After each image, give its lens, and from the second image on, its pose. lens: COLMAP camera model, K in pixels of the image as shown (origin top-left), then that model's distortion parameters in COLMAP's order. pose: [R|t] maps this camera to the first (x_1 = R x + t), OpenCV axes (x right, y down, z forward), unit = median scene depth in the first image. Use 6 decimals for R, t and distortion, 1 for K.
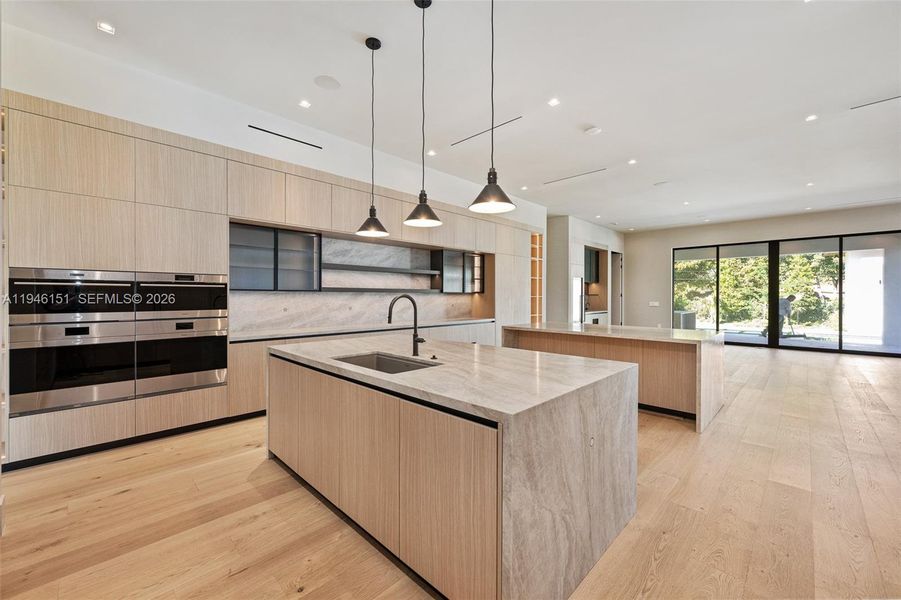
lens RADIAL K [[358.9, 0, 448.9], [0, 358.9, 295.2], [0, 0, 1]] dist [-0.001923, 0.000249]
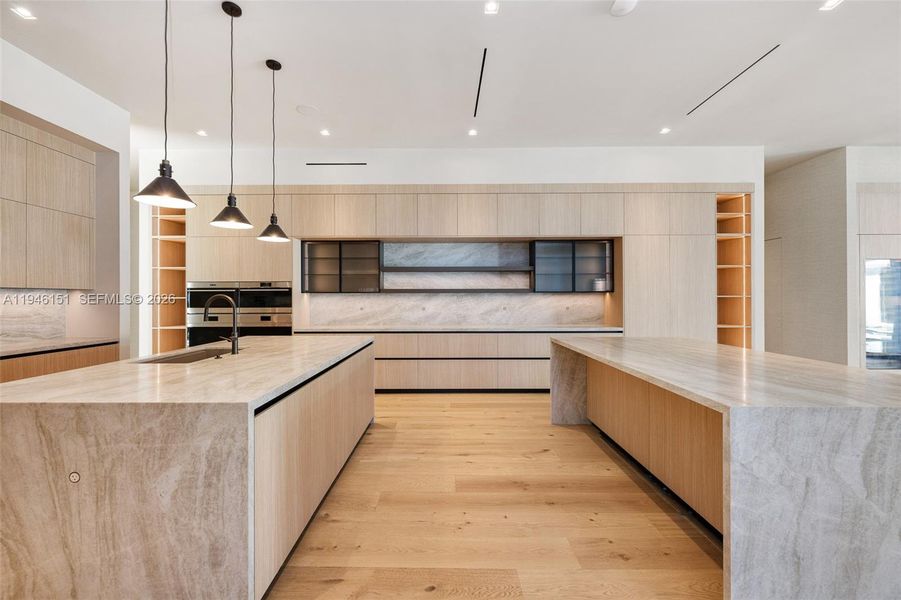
lens RADIAL K [[358.9, 0, 448.9], [0, 358.9, 295.2], [0, 0, 1]] dist [-0.001923, 0.000249]
pose [[0.702146, -0.004494, -0.712019, 0.540068], [0.004546, 0.999988, -0.001829, -0.000508], [0.712019, -0.001953, 0.702158, 0.355340]]
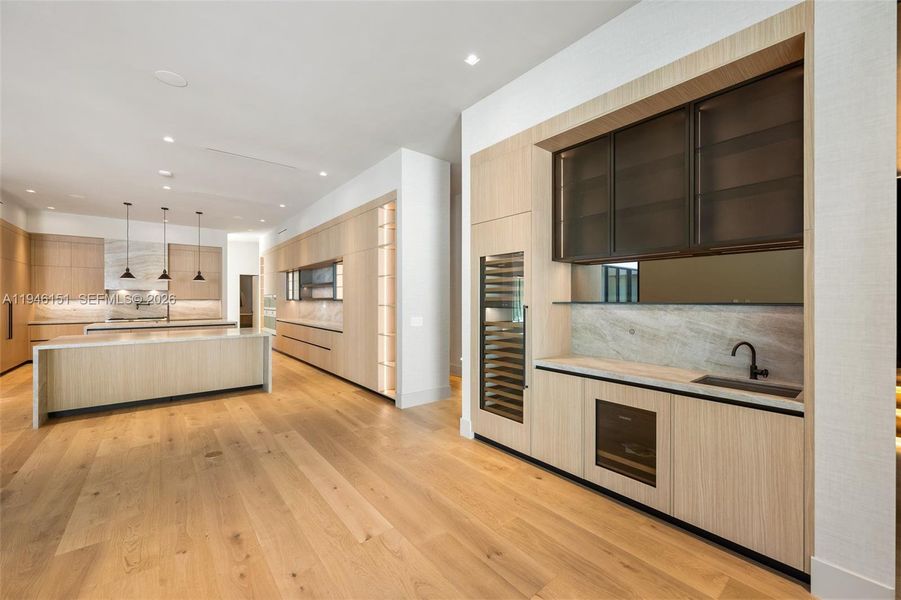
lens RADIAL K [[355.9, 0, 447.1], [0, 355.9, 298.9], [0, 0, 1]] dist [-0.000978, -0.000103]
pose [[-0.113860, -0.001771, -0.993495, 1.348942], [0.005587, 0.999981, -0.002422, -0.007965], [0.993481, -0.005826, -0.113848, 1.874514]]
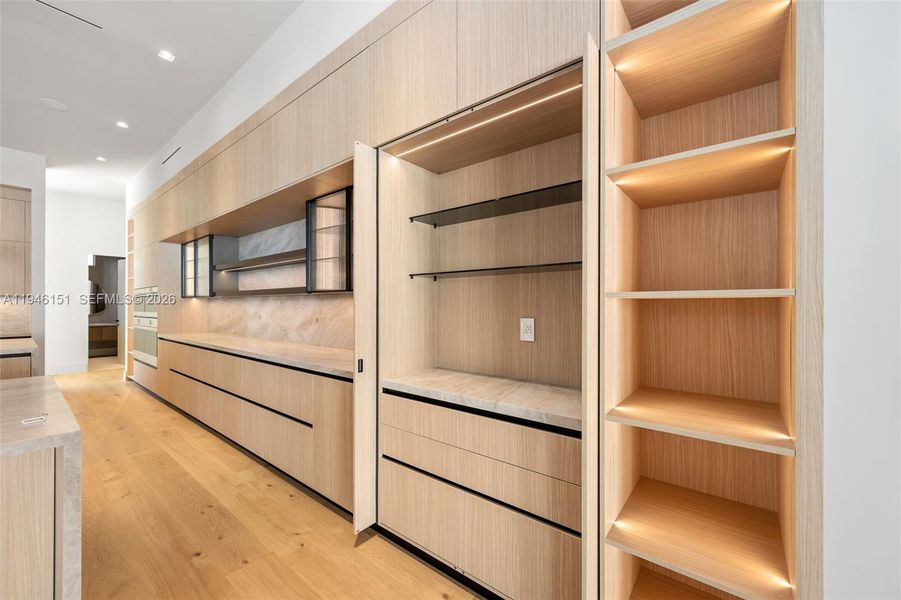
lens RADIAL K [[358.0, 0, 447.1], [0, 358.0, 304.4], [0, 0, 1]] dist [-0.001397, 0.000064]
pose [[0.094234, -0.001617, -0.995549, 0.583724], [0.003011, 0.999995, -0.001339, 0.010966], [0.995546, -0.002872, 0.094238, 1.427959]]
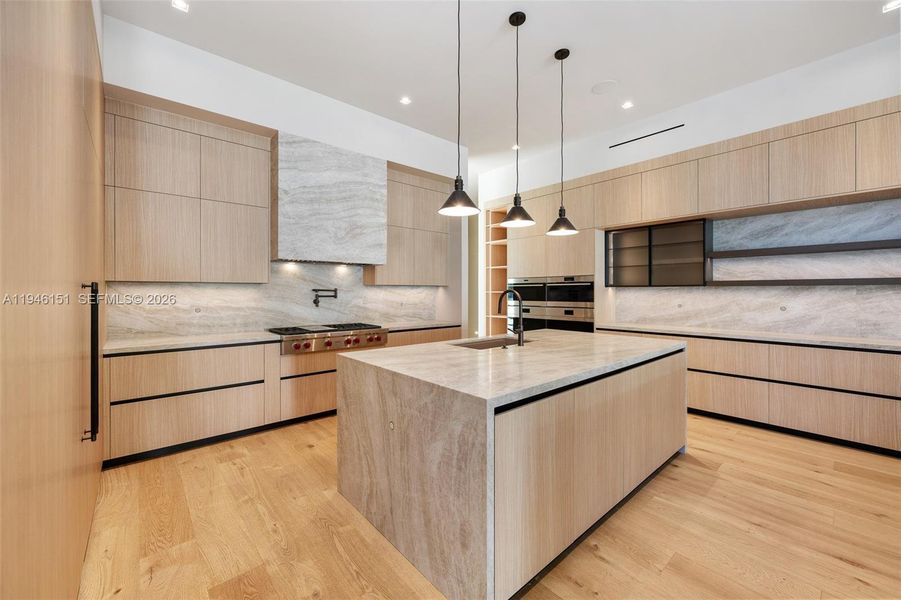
lens RADIAL K [[362.7, 0, 447.7], [0, 362.7, 290.7], [0, 0, 1]] dist [-0.000372, -0.000385]
pose [[-0.075782, -0.000834, -0.997124, 0.513415], [0.005387, 0.999985, -0.001246, -0.001762], [0.997110, -0.005466, -0.075776, 0.428749]]
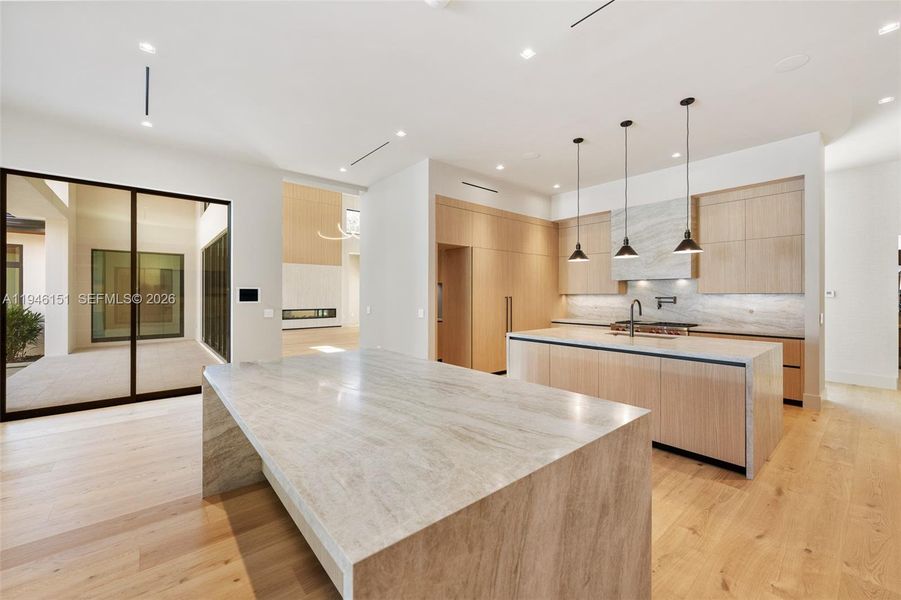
lens RADIAL K [[358.9, 0, 448.9], [0, 358.9, 295.2], [0, 0, 1]] dist [-0.001923, 0.000249]
pose [[-0.995459, 0.001341, 0.095180, 0.292307], [0.000777, 0.999982, -0.005966, -0.007950], [-0.095186, -0.005865, -0.995442, 1.348579]]
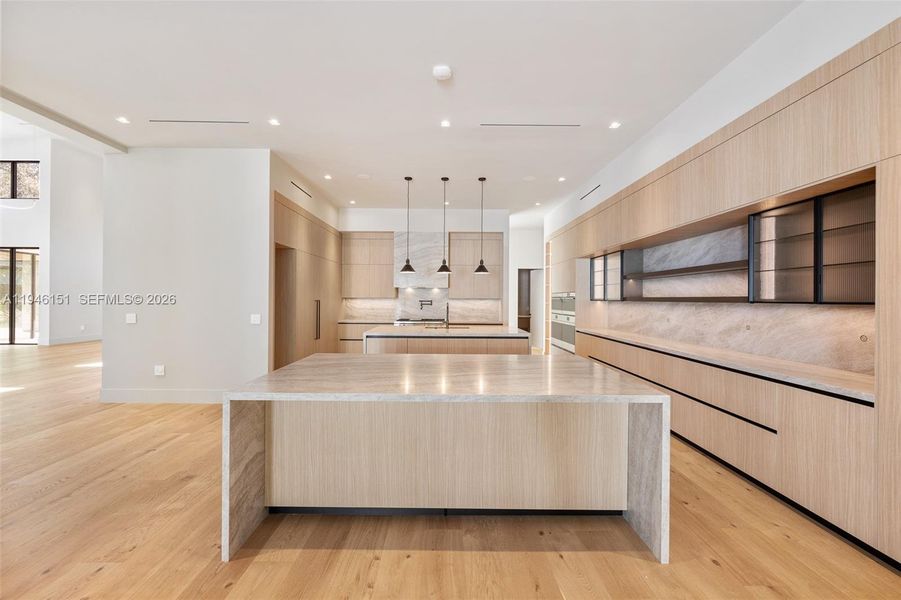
lens RADIAL K [[355.9, 0, 447.1], [0, 355.9, 298.9], [0, 0, 1]] dist [-0.000978, -0.000103]
pose [[-0.711795, -0.003705, -0.702377, 0.773321], [-0.002999, 0.999993, -0.002236, -0.012848], [0.702380, 0.000515, -0.711802, 1.325136]]
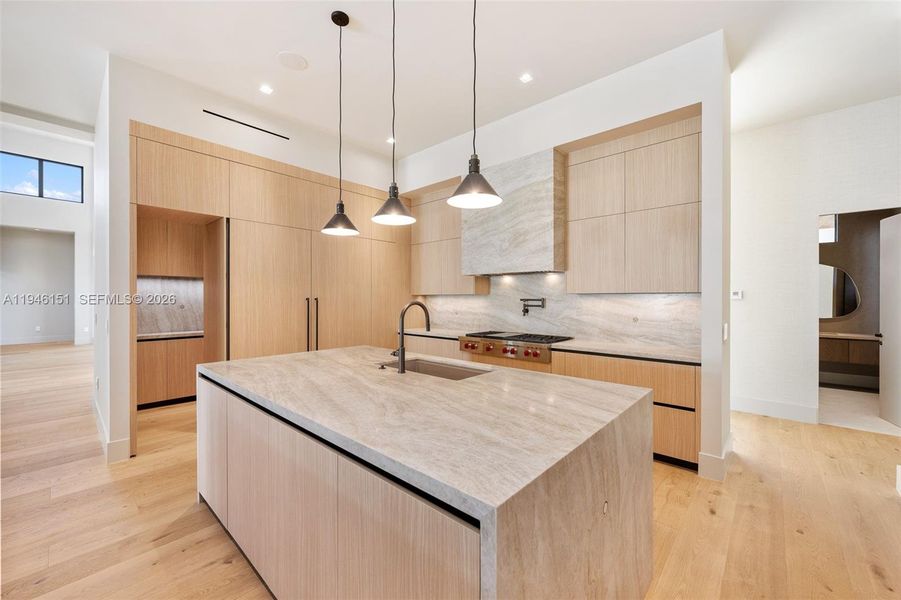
lens RADIAL K [[349.7, 0, 450.5], [0, 349.7, 300.0], [0, 0, 1]] dist [-0.001276, 0.000049]
pose [[-0.999336, 0.000310, -0.036427, -0.092685], [0.000378, 0.999998, -0.001850, -0.003893], [0.036426, -0.001863, -0.999335, 0.907594]]
